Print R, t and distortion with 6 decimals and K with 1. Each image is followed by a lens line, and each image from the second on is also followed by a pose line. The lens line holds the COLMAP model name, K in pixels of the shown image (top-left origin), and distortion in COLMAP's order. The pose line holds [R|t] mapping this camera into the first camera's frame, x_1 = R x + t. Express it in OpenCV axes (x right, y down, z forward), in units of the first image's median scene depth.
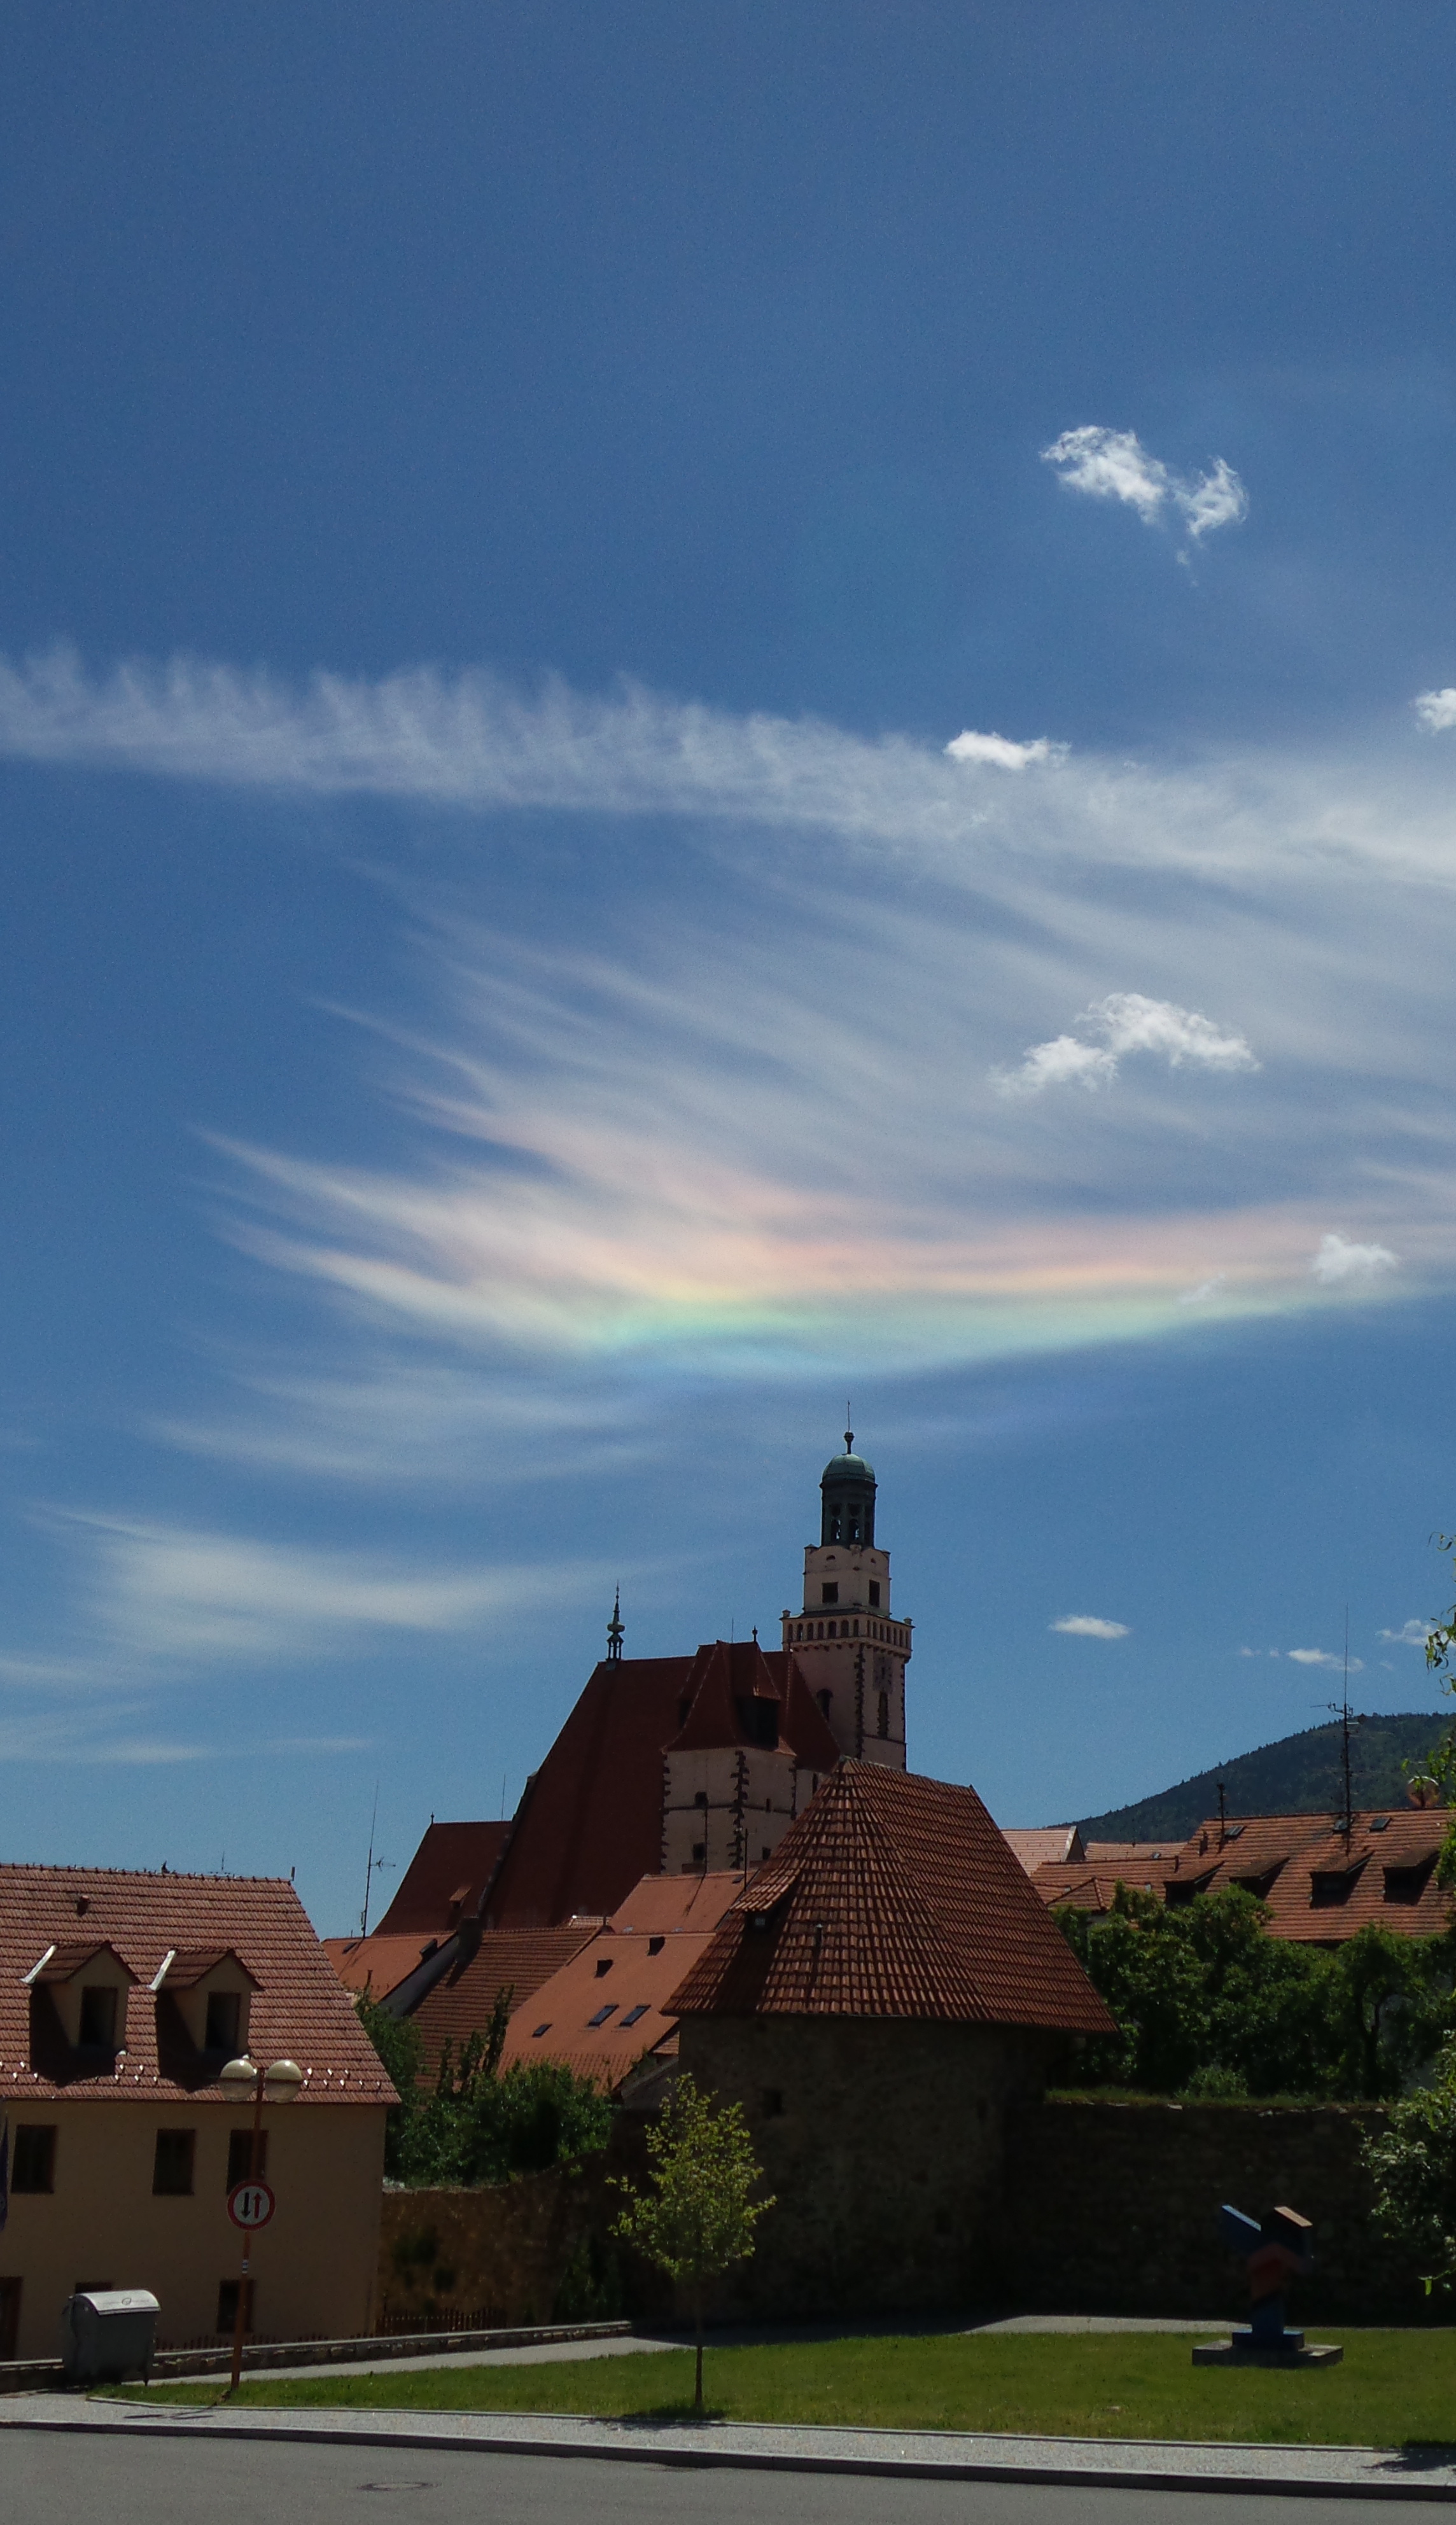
lens RADIAL K [[2853.4, 0, 728.0], [0, 2853.4, 1262.5], [0, 0, 1]] dist [-0.063171, 0.053289]
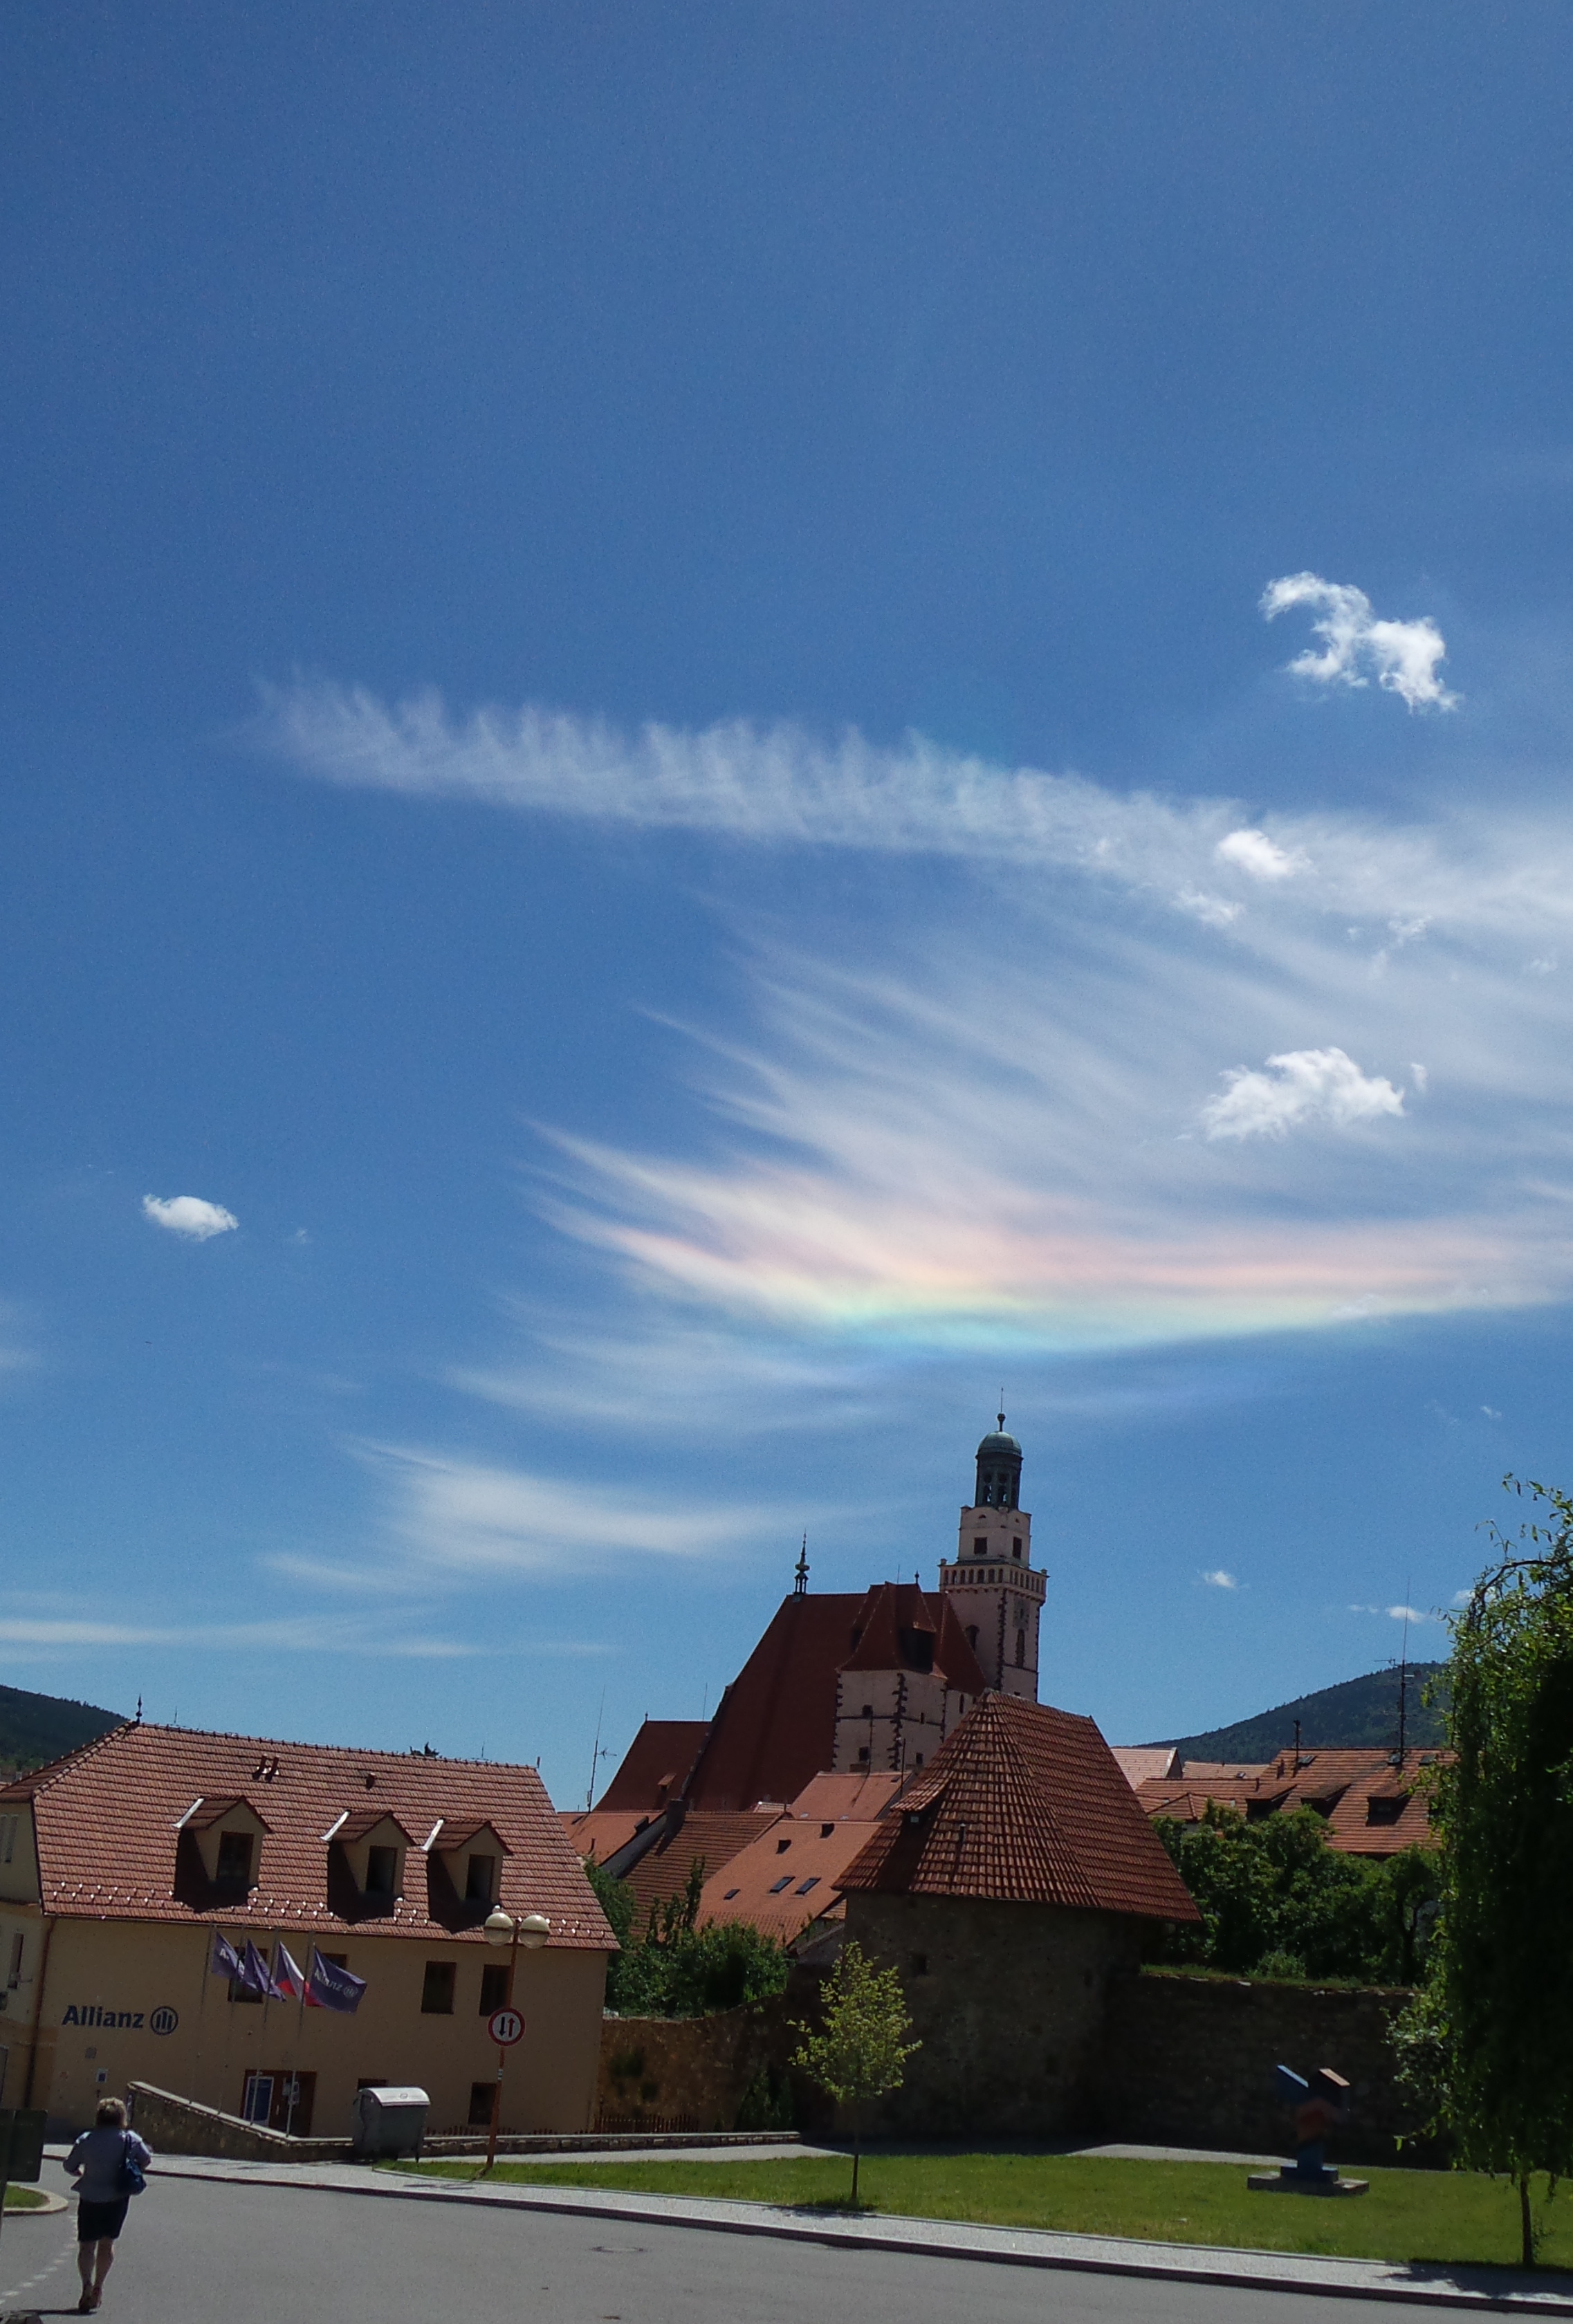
lens RADIAL K [[2390.5, 0, 776.9], [0, 2390.5, 1381.3], [0, 0, 1]] dist [-0.079768, 0.120225]
pose [[0.997975, 0.037493, -0.051385, -0.002334], [-0.034790, 0.998014, 0.052524, -0.010303], [0.053252, -0.050630, 0.997297, -0.026440]]
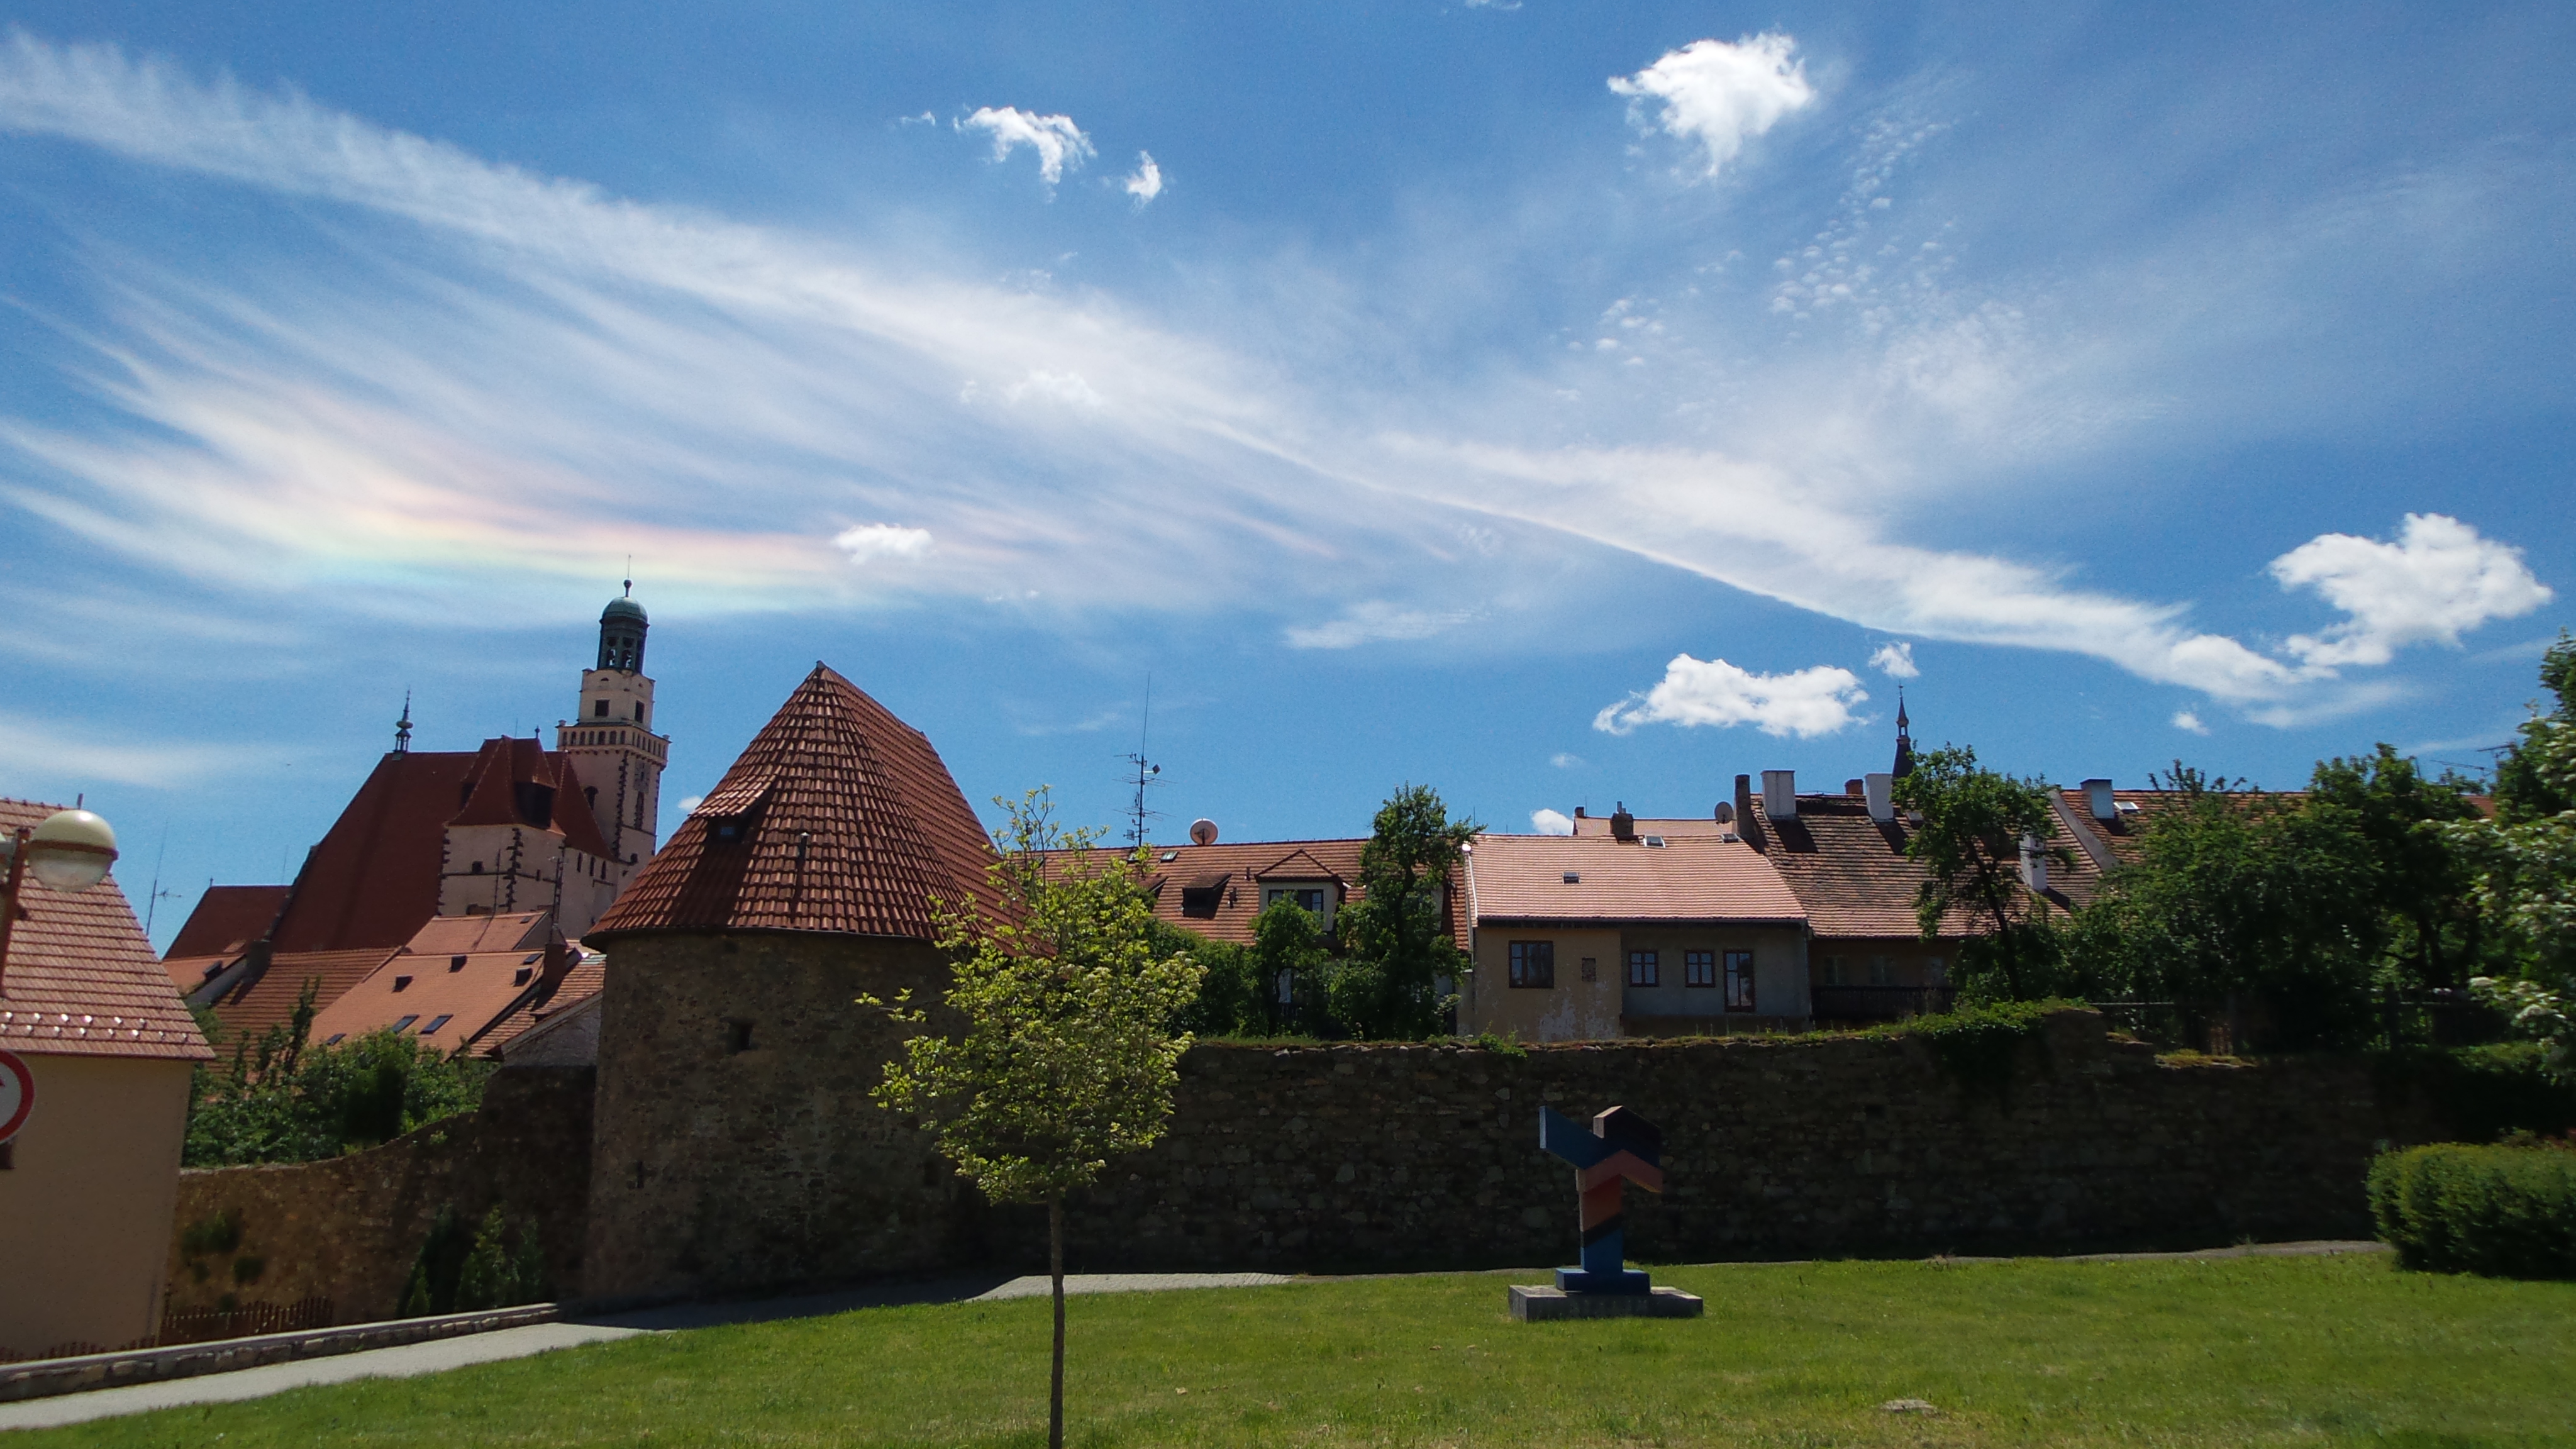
lens RADIAL K [[1893.2, 0, 1288.0], [0, 1893.2, 724.5], [0, 0, 1]] dist [-0.003649, 0.004634]
pose [[0.910960, 0.075513, 0.405524, -0.064891], [-0.102817, 0.993639, 0.045939, 0.150757], [-0.399475, -0.083543, 0.912929, 0.402867]]
